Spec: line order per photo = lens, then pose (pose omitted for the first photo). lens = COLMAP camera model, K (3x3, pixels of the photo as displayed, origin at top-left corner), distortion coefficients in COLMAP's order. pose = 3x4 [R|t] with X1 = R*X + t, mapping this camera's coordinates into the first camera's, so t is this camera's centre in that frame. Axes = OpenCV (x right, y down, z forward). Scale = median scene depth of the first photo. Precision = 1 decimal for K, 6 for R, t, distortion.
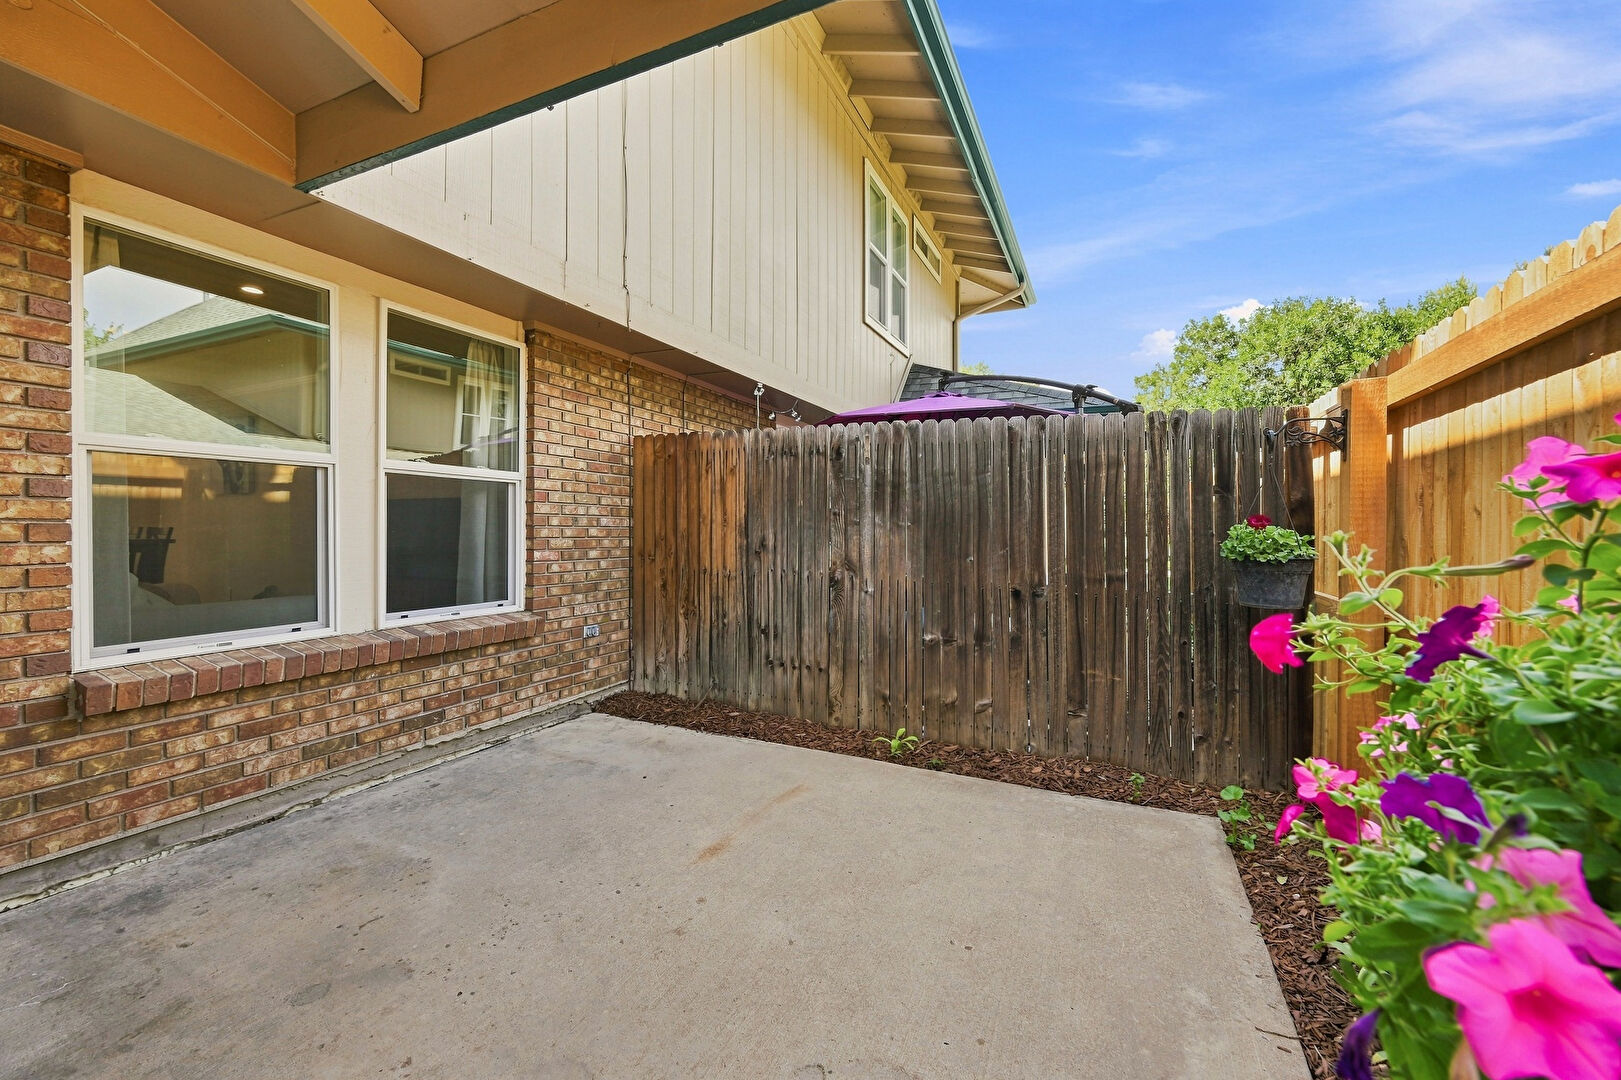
lens RADIAL K [[645.9, 0, 809.9], [0, 645.9, 535.1], [0, 0, 1]] dist [0.000131, 0.000064]
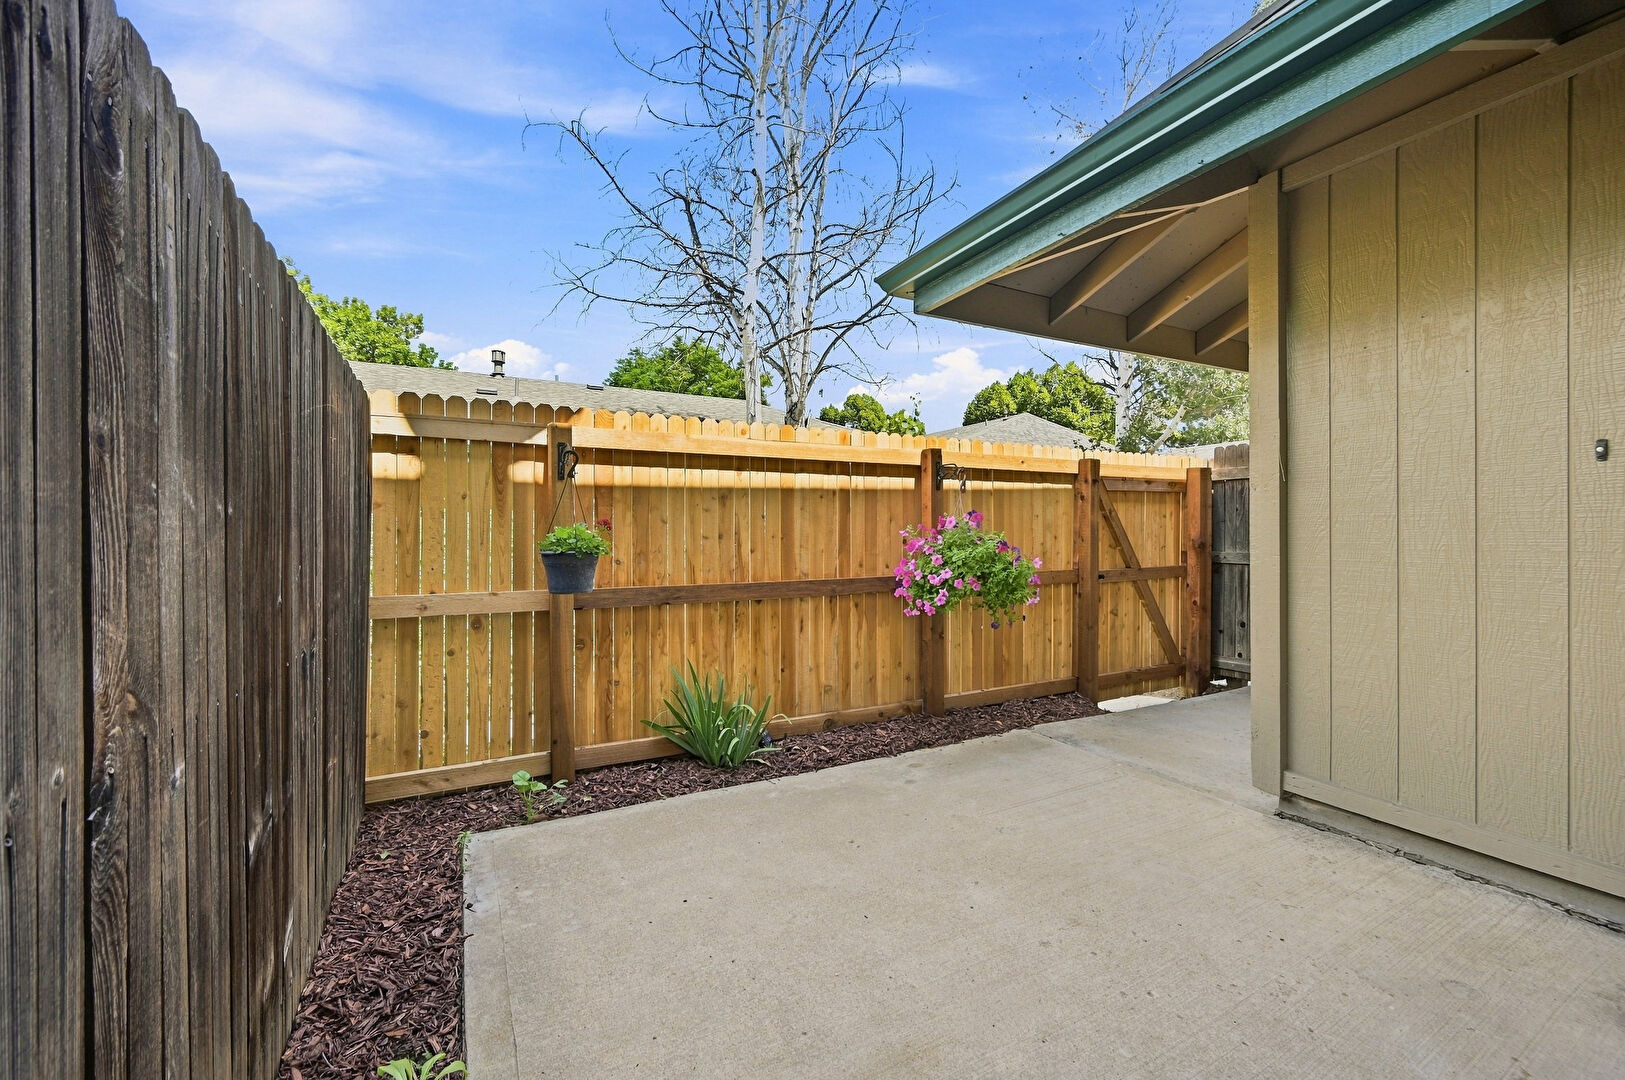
lens RADIAL K [[647.5, 0, 811.9], [0, 647.5, 535.1], [0, 0, 1]] dist [0.000131, 0.000064]
pose [[-0.799092, -0.002216, 0.601204, -0.283767], [0.001487, 0.999983, 0.005663, -0.004252], [-0.601206, 0.005419, -0.799075, 1.208820]]
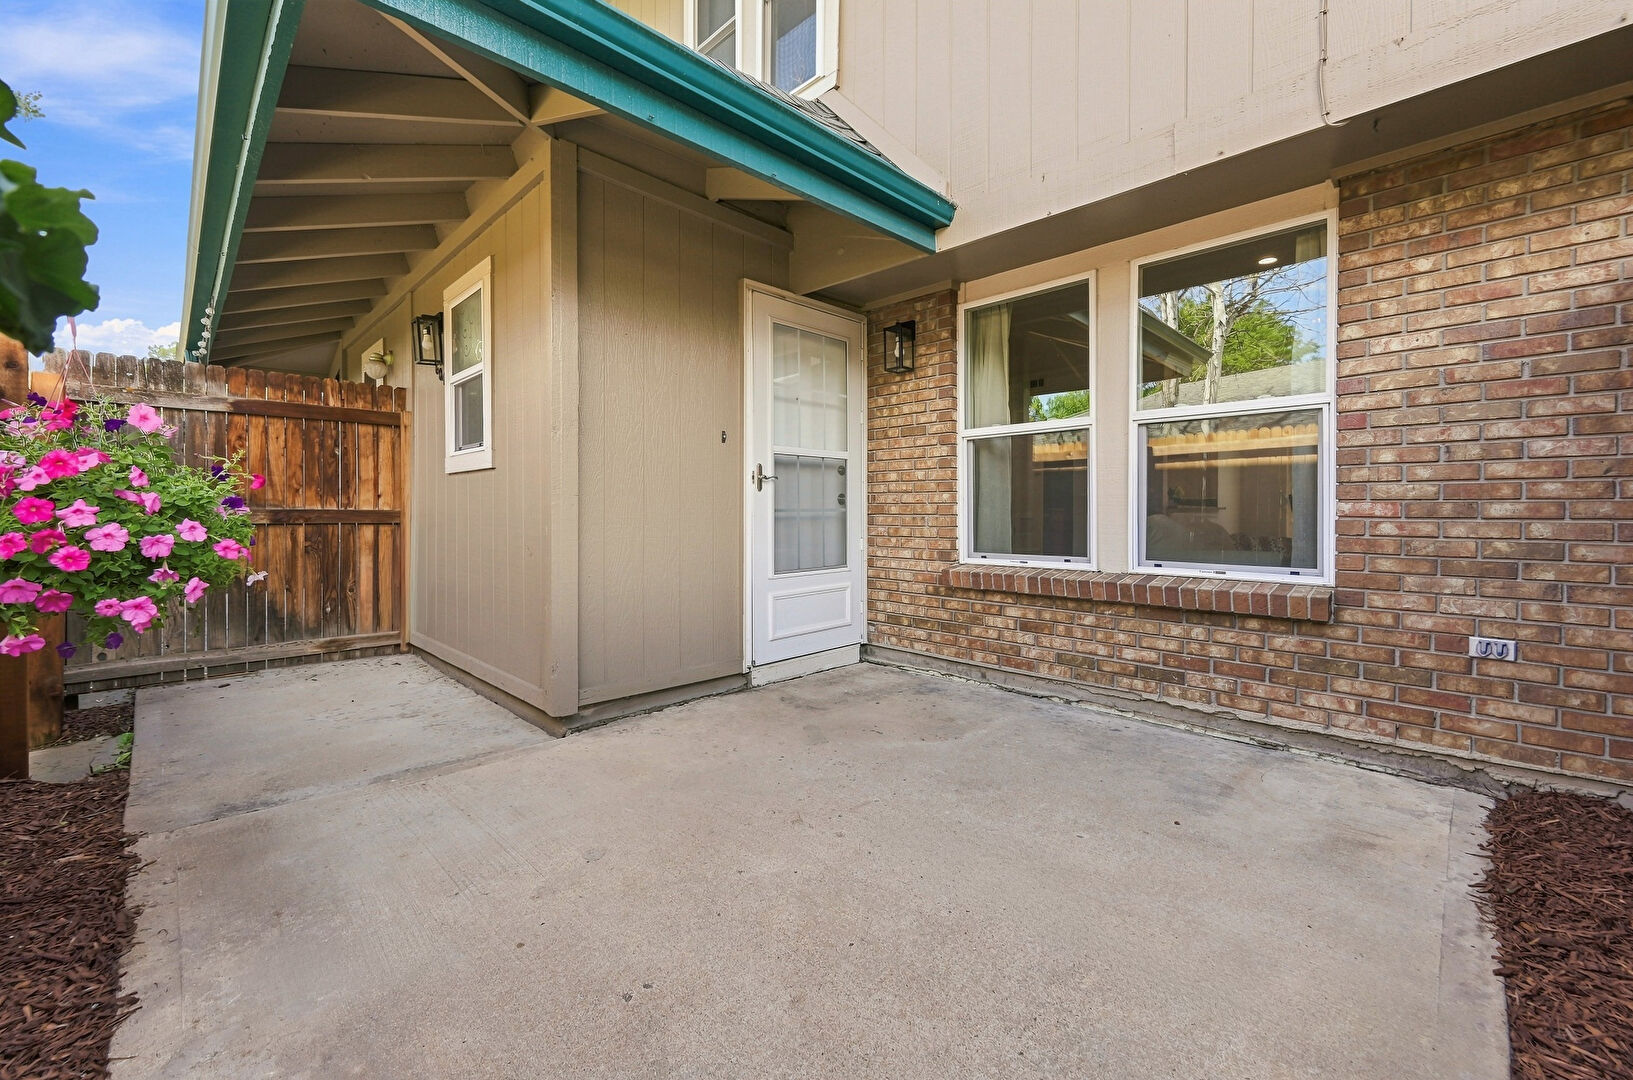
lens RADIAL K [[669.3, 0, 818.0], [0, 669.3, 521.0], [0, 0, 1]] dist [-0.000406, -0.000028]
pose [[-0.339260, 0.009386, -0.940646, 0.504352], [-0.009535, 0.999865, 0.013415, 0.047086], [0.940644, 0.013520, -0.339125, 0.828468]]
